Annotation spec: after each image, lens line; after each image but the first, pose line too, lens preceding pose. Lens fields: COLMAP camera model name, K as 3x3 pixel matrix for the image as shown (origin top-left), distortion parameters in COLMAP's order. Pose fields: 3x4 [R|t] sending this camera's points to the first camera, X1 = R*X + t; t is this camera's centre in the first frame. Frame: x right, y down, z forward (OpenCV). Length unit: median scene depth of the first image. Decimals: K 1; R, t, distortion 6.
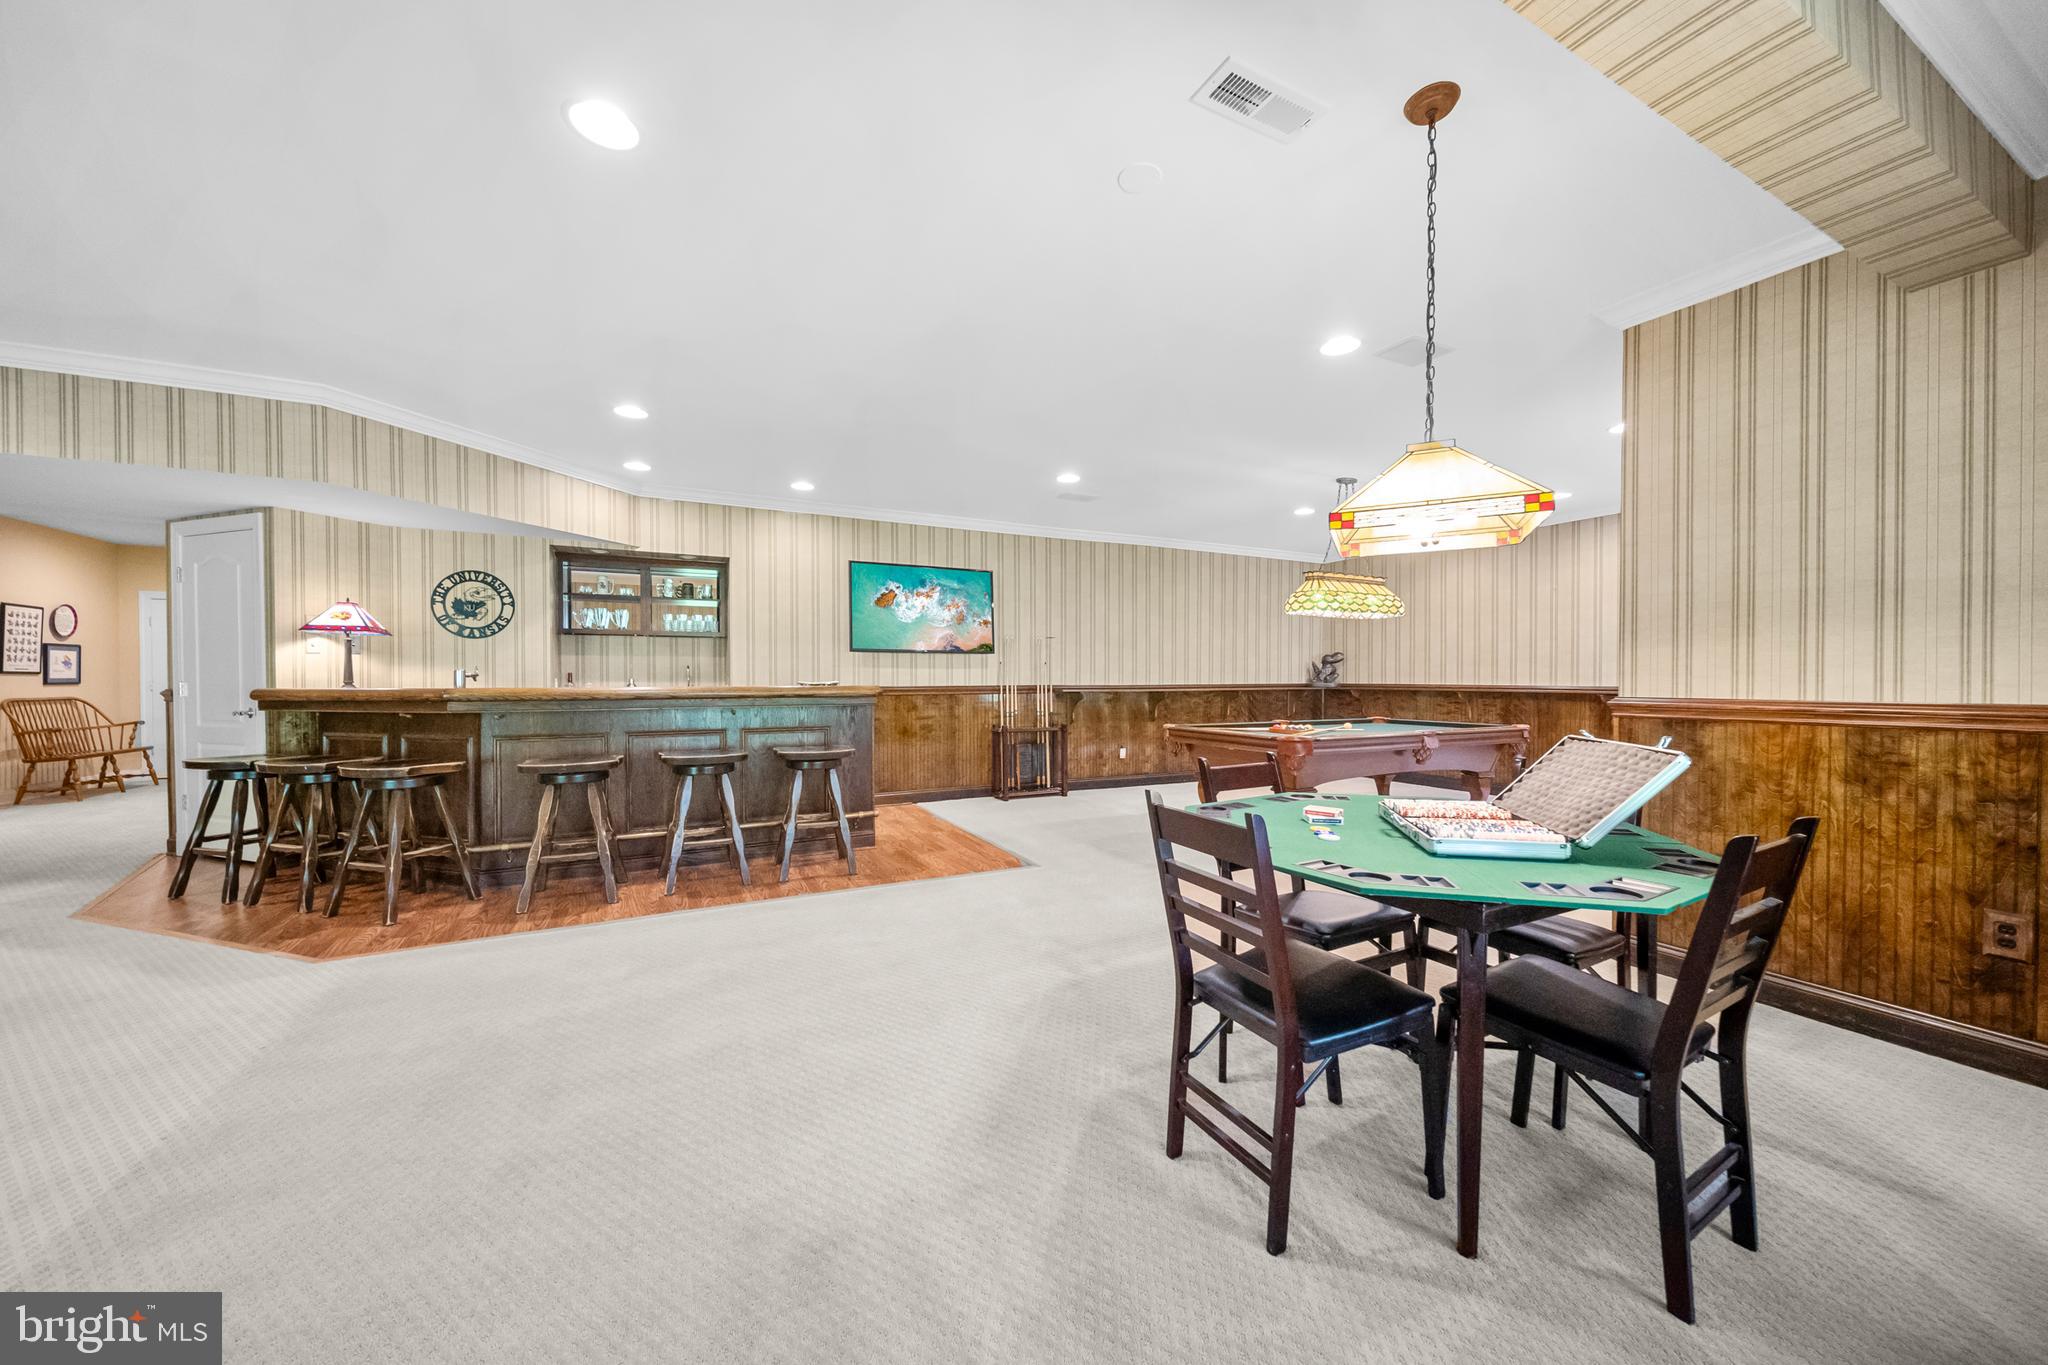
lens RADIAL K [[744.9, 0, 1024.0], [0, 744.9, 682.5], [0, 0, 1]] dist [0.001376, -0.000040]
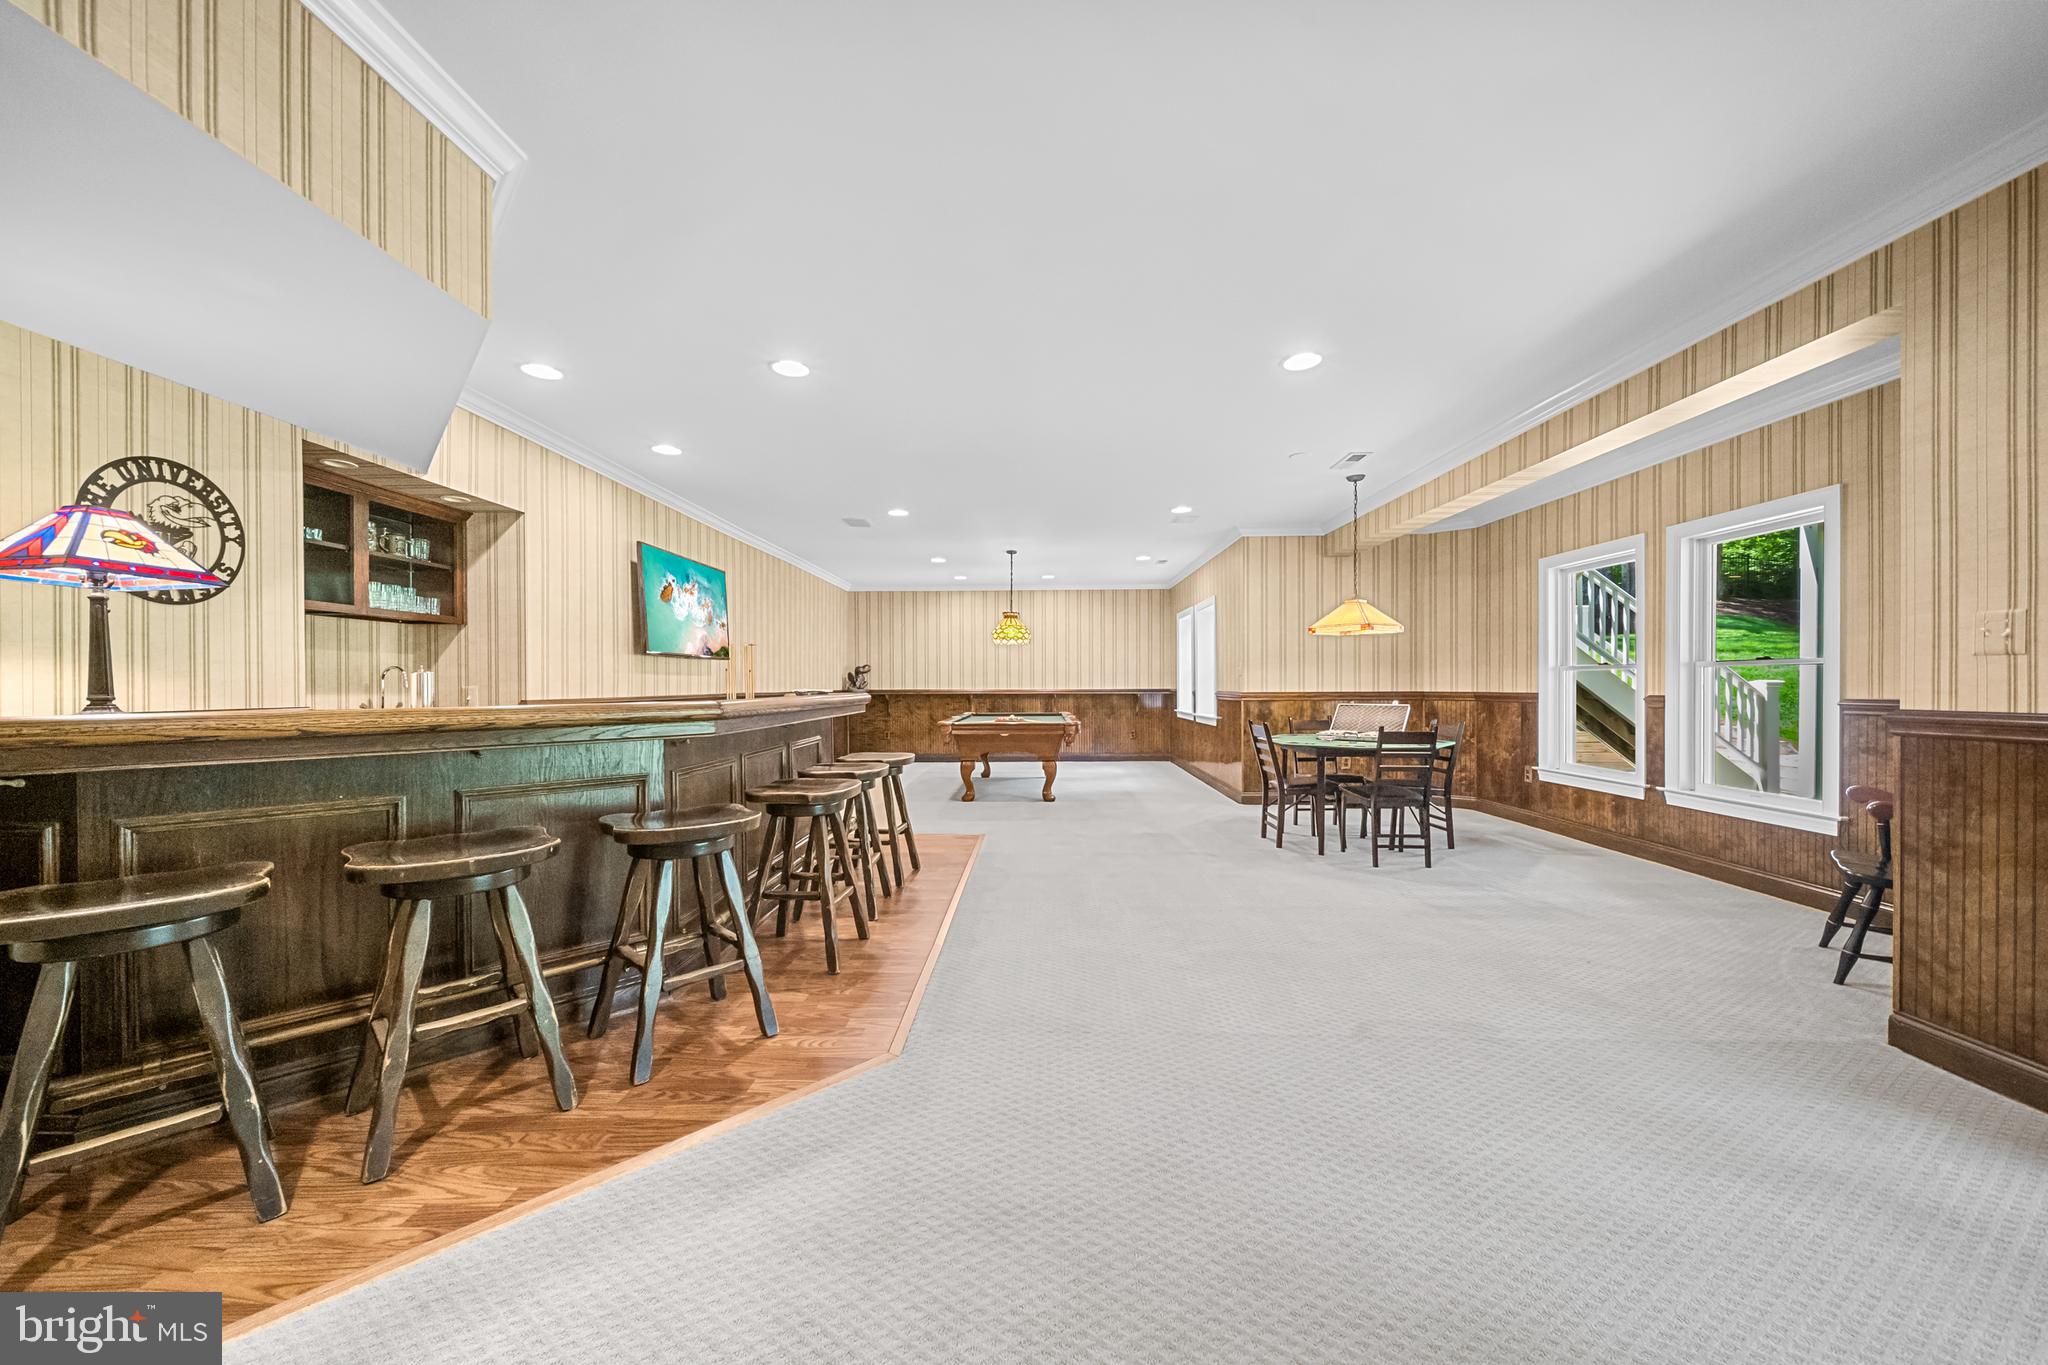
lens RADIAL K [[744.9, 0, 1024.0], [0, 744.9, 682.5], [0, 0, 1]] dist [0.001376, -0.000040]
pose [[0.466964, 0.001016, 0.884275, -0.794345], [0.007353, 0.999960, -0.005032, -0.003027], [-0.884246, 0.008852, 0.466938, 0.267808]]
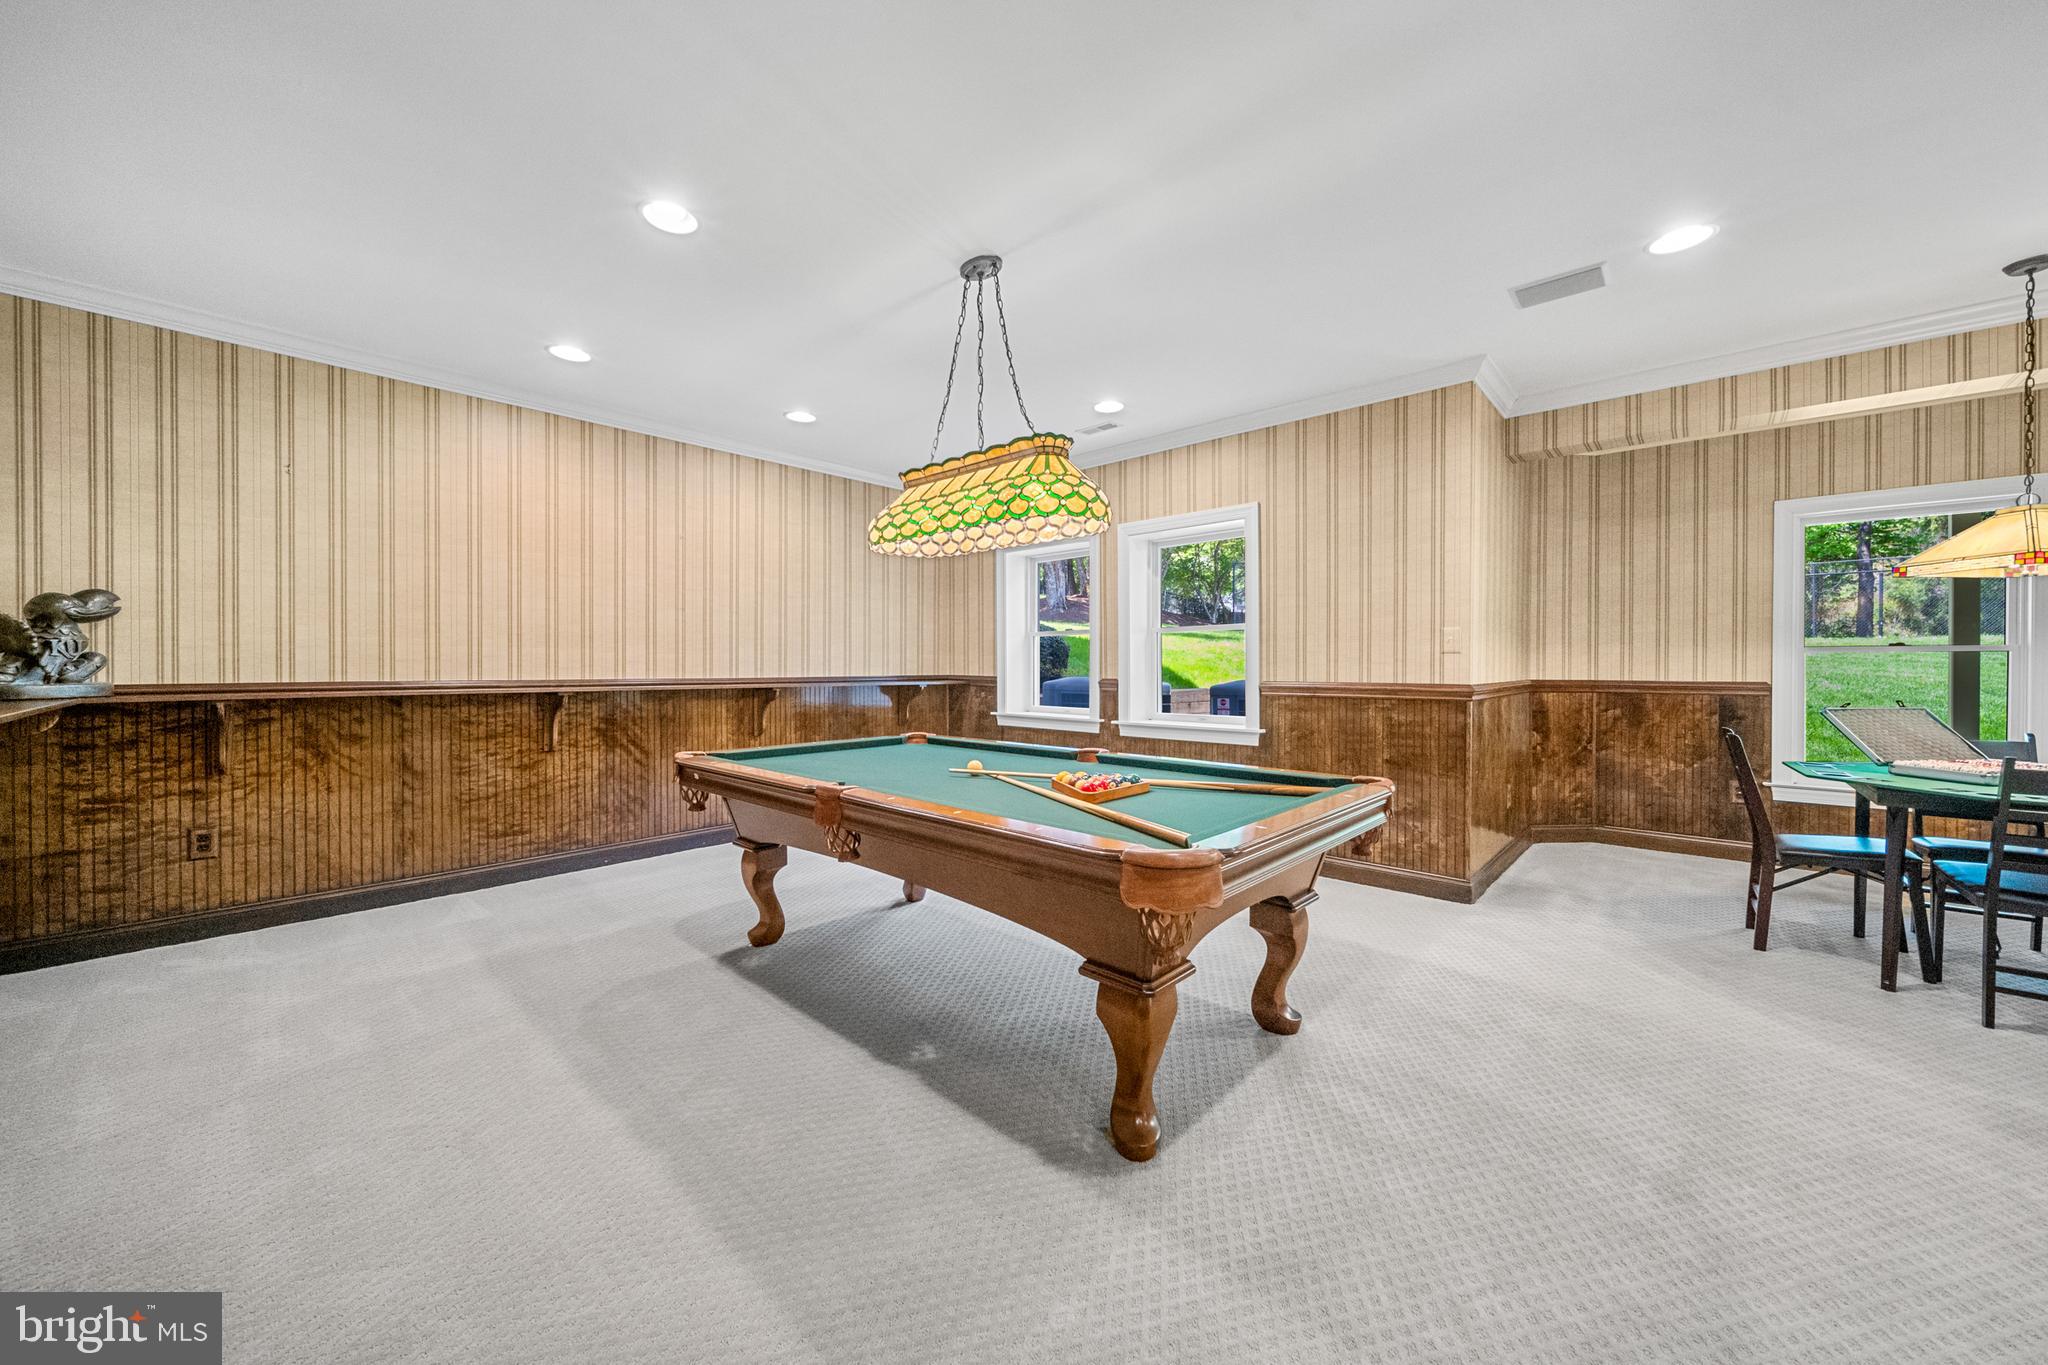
lens RADIAL K [[744.9, 0, 1024.0], [0, 744.9, 682.5], [0, 0, 1]] dist [0.001376, -0.000040]
pose [[-0.350747, -0.023681, 0.936171, -0.036795], [0.003052, 0.999646, 0.026430, -0.009623], [-0.936465, 0.012128, -0.350550, 1.052440]]
